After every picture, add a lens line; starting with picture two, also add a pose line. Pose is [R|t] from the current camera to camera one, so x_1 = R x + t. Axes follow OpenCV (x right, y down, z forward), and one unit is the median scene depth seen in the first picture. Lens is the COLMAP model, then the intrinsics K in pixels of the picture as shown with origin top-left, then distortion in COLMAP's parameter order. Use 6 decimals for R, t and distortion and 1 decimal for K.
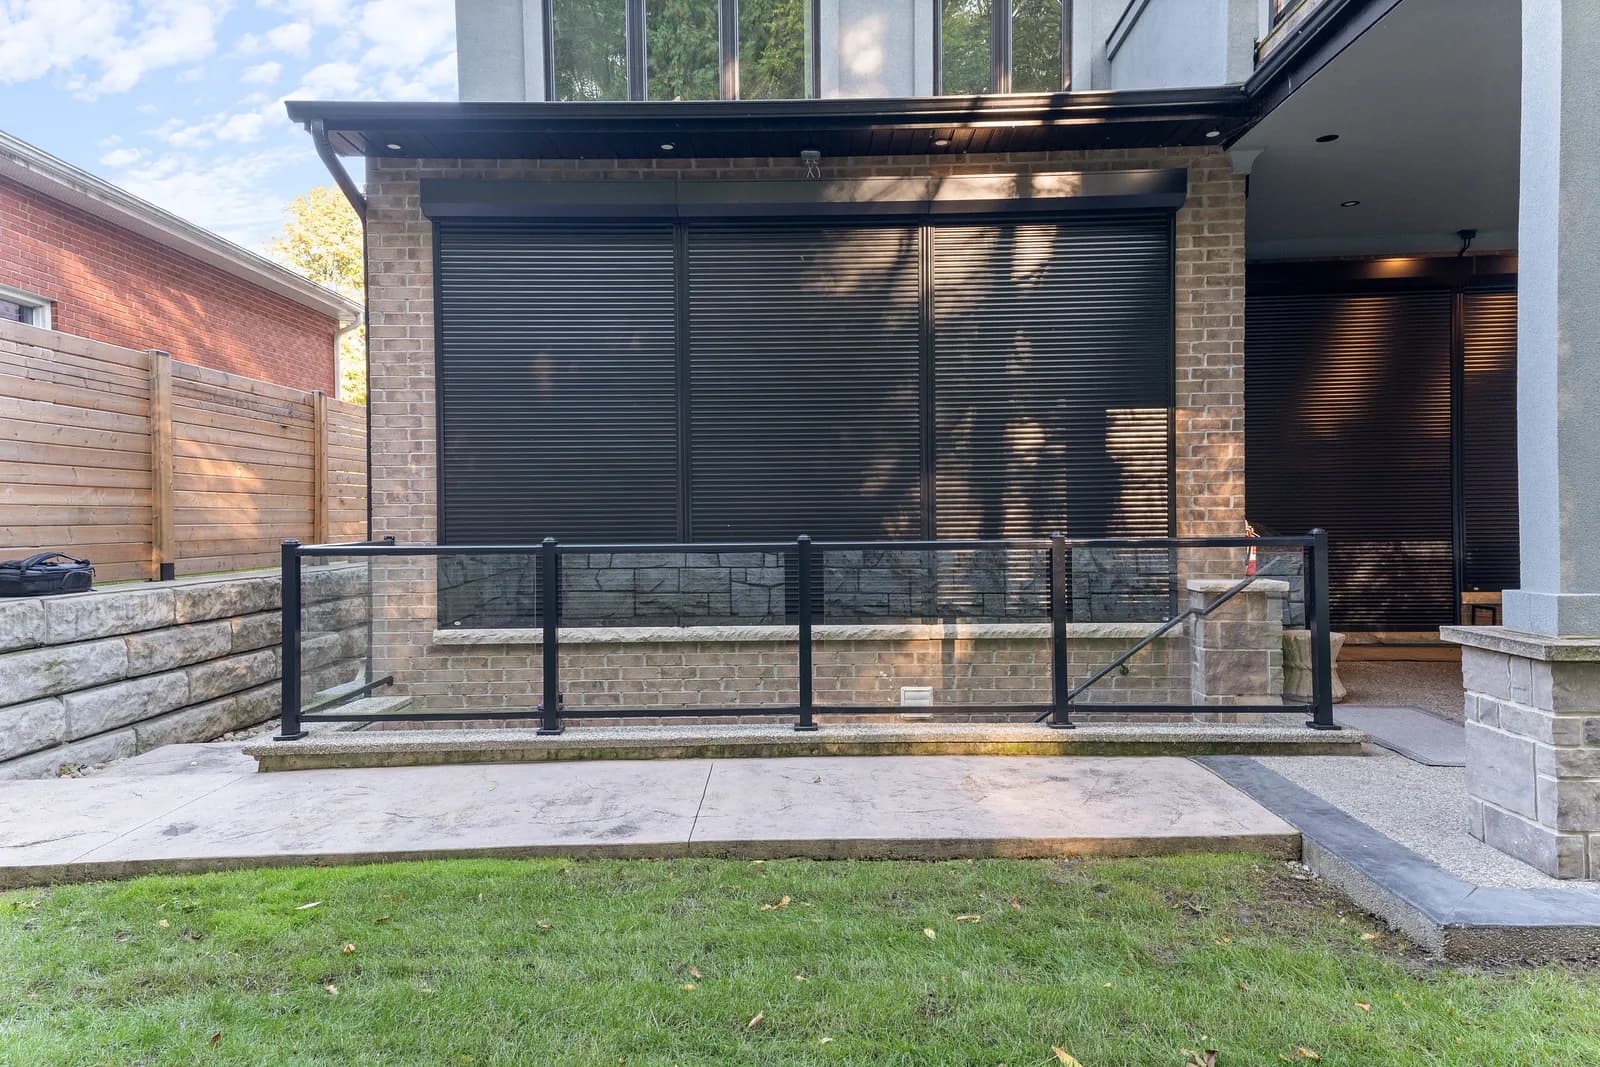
lens RADIAL K [[1222.0, 0, 800.0], [0, 1222.0, 533.5], [0, 0, 1]] dist [0.094717, 0.000601]
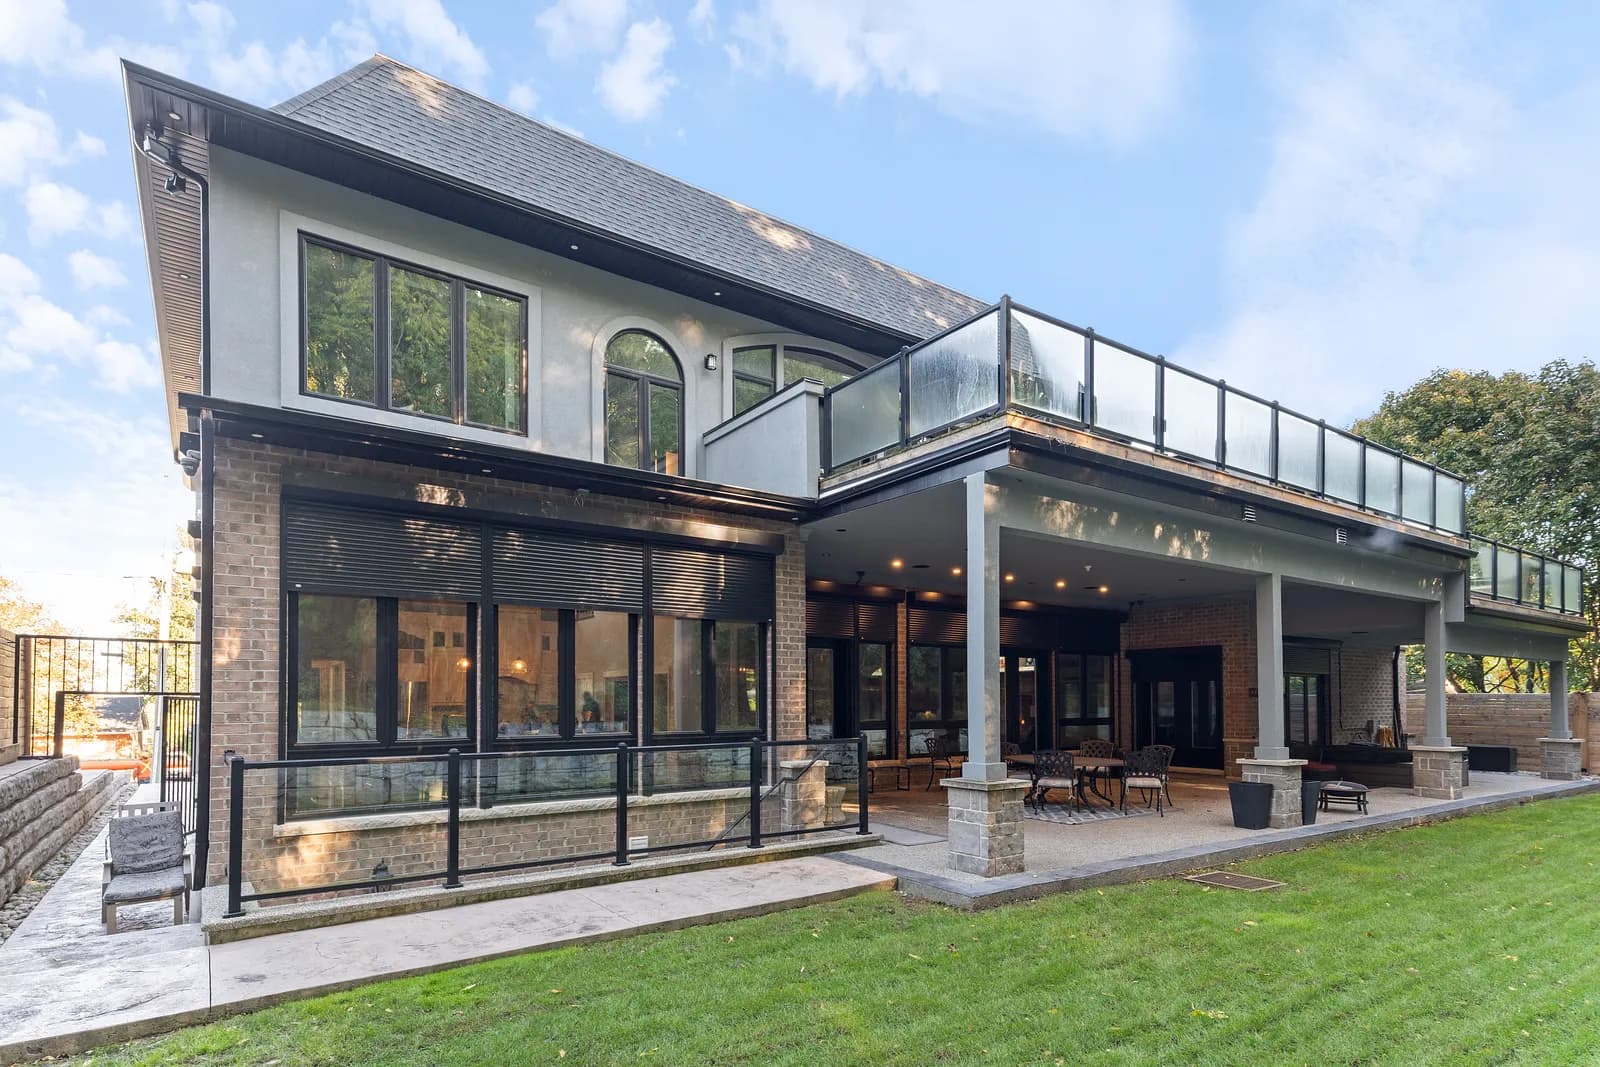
lens RADIAL K [[2435.5, 0, 800.0], [0, 2435.5, 533.5], [0, 0, 1]] dist [0.040378, -0.132440]
pose [[0.603084, 0.037197, 0.796810, -2.265932], [-0.001965, 0.998978, -0.045147, -0.121626], [-0.797675, 0.025661, 0.602541, -1.049965]]
